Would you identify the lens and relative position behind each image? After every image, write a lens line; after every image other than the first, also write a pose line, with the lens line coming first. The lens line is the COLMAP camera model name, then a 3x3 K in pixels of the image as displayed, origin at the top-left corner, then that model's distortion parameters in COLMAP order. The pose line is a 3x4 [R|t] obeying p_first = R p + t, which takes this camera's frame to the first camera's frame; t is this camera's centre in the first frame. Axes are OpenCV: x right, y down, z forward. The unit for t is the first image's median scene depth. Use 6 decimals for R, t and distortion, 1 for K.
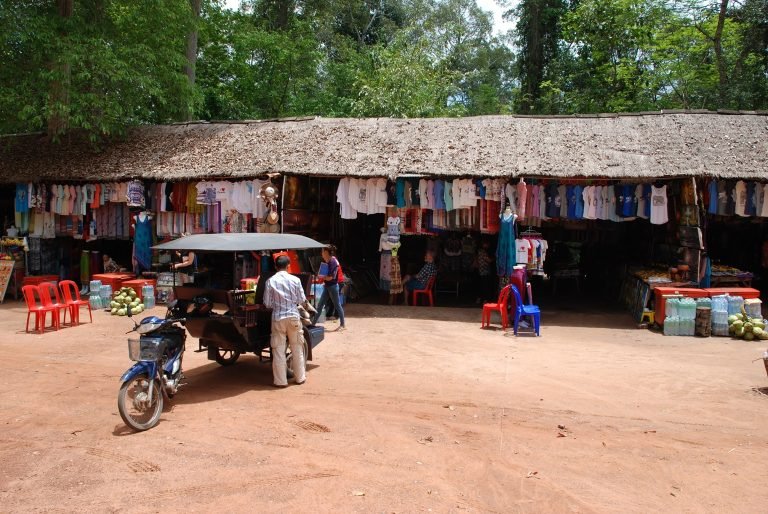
lens RADIAL K [[619.8, 0, 383.9], [0, 619.8, 244.4], [0, 0, 1]] dist [-0.107238, 0.006980]
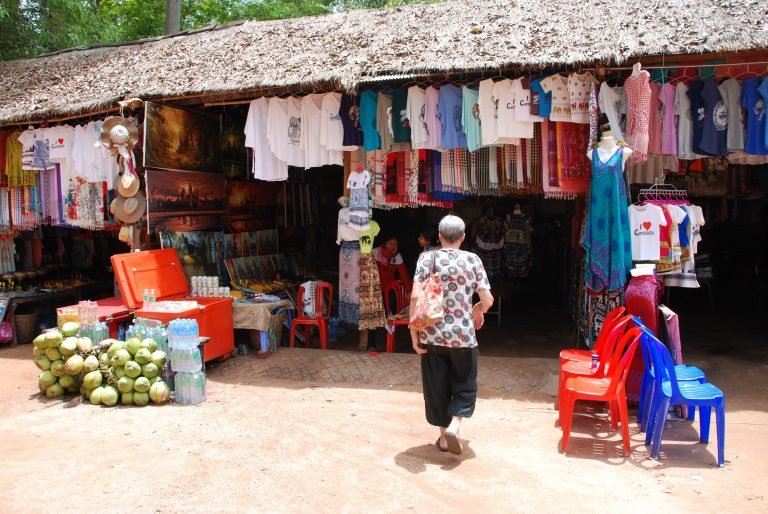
lens RADIAL K [[619.8, 0, 383.9], [0, 619.8, 244.4], [0, 0, 1]] dist [-0.107238, 0.006980]
pose [[0.996931, -0.029901, -0.072357, 0.069738], [0.030105, 0.999545, 0.001733, 0.012267], [0.072272, -0.003906, 0.997377, 0.536411]]
